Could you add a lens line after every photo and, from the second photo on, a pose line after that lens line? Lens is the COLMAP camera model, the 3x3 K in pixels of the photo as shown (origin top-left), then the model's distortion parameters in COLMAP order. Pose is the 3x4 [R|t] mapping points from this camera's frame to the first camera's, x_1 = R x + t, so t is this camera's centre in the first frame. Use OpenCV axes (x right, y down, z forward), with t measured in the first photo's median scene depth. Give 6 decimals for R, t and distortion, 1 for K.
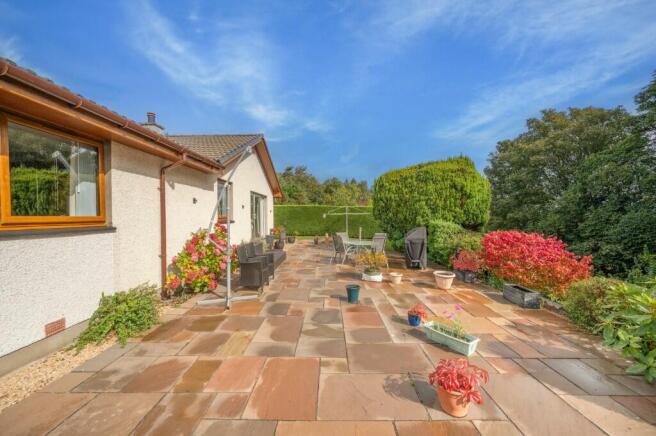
lens RADIAL K [[254.0, 0, 326.3], [0, 254.0, 219.4], [0, 0, 1]] dist [-0.002465, -0.000739]
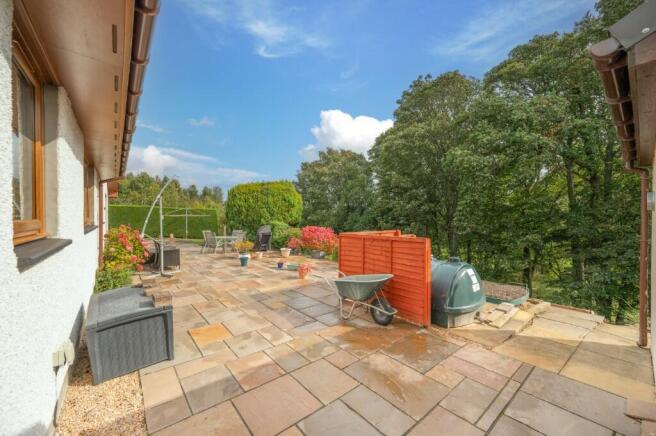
lens RADIAL K [[254.0, 0, 326.3], [0, 254.0, 219.4], [0, 0, 1]] dist [-0.002465, -0.000739]
pose [[0.764476, 0.001718, 0.644650, -0.161534], [0.002325, 0.999983, -0.005422, 0.001743], [-0.644648, 0.005644, 0.764459, -0.197870]]
